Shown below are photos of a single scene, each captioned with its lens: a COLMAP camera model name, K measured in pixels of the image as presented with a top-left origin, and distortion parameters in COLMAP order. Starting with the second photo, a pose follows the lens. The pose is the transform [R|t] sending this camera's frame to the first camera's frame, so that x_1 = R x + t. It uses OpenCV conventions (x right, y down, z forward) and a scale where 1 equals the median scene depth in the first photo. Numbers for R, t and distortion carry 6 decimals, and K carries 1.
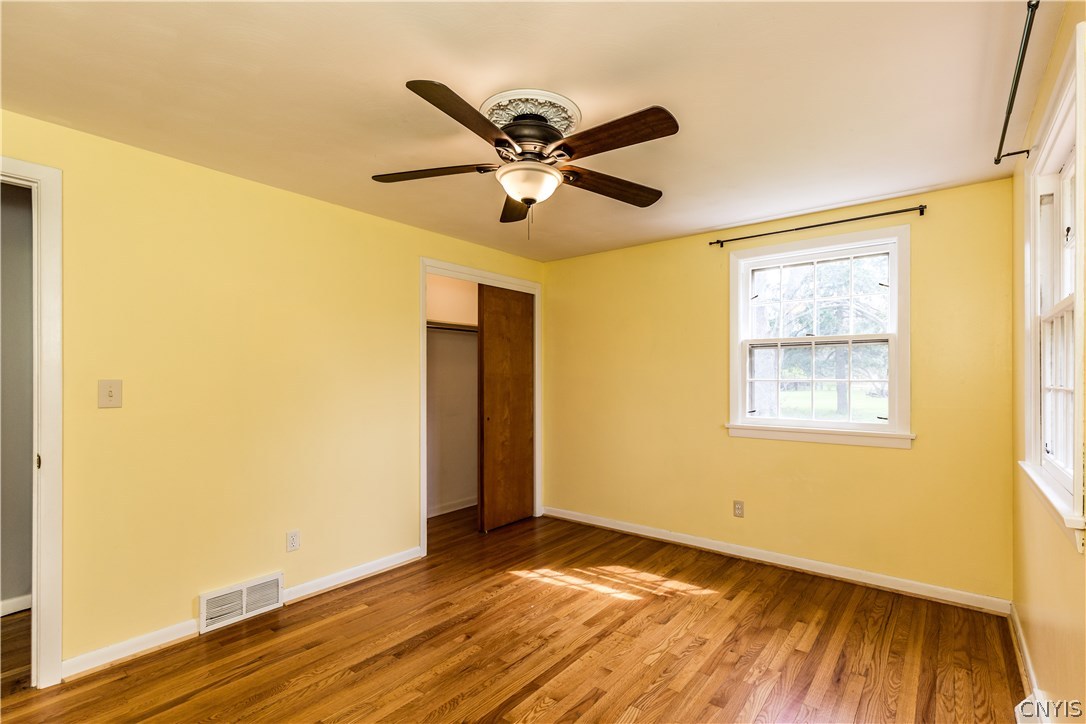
lens RADIAL K [[489.4, 0, 546.4], [0, 489.4, 382.2], [0, 0, 1]] dist [0.009504, -0.000499]
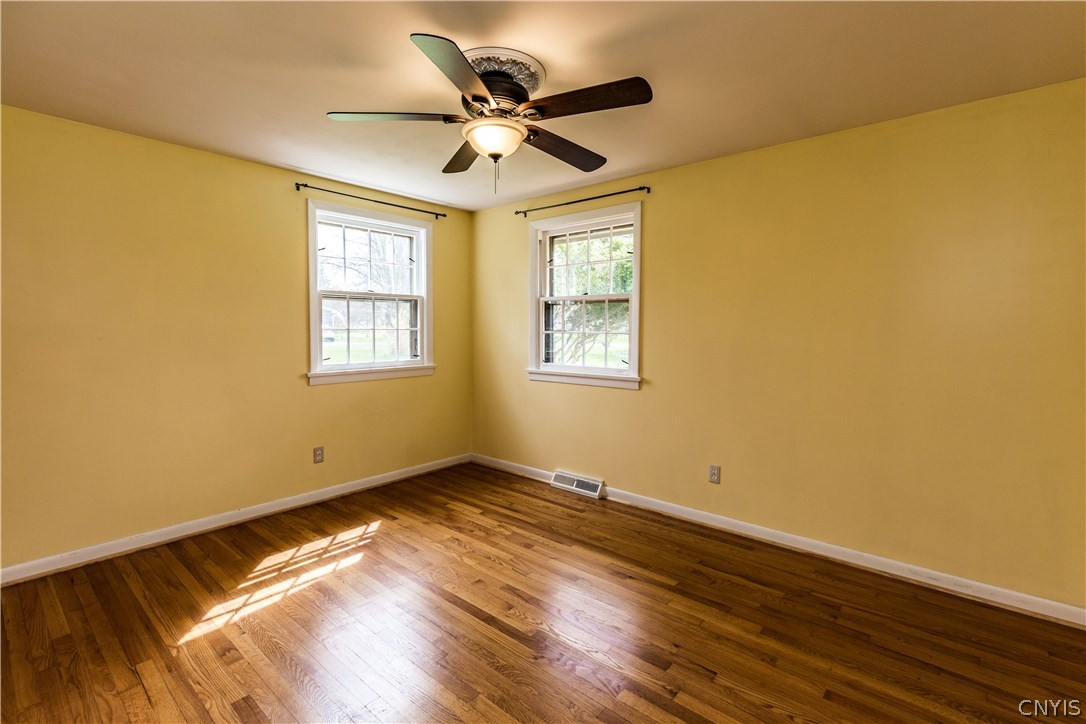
lens RADIAL K [[494.6, 0, 546.9], [0, 494.6, 356.5], [0, 0, 1]] dist [0.009077, -0.000361]
pose [[0.050341, -0.055528, 0.997187, -0.688138], [0.002623, 0.998457, 0.055466, -0.003833], [-0.998729, -0.000177, 0.050409, 0.535557]]
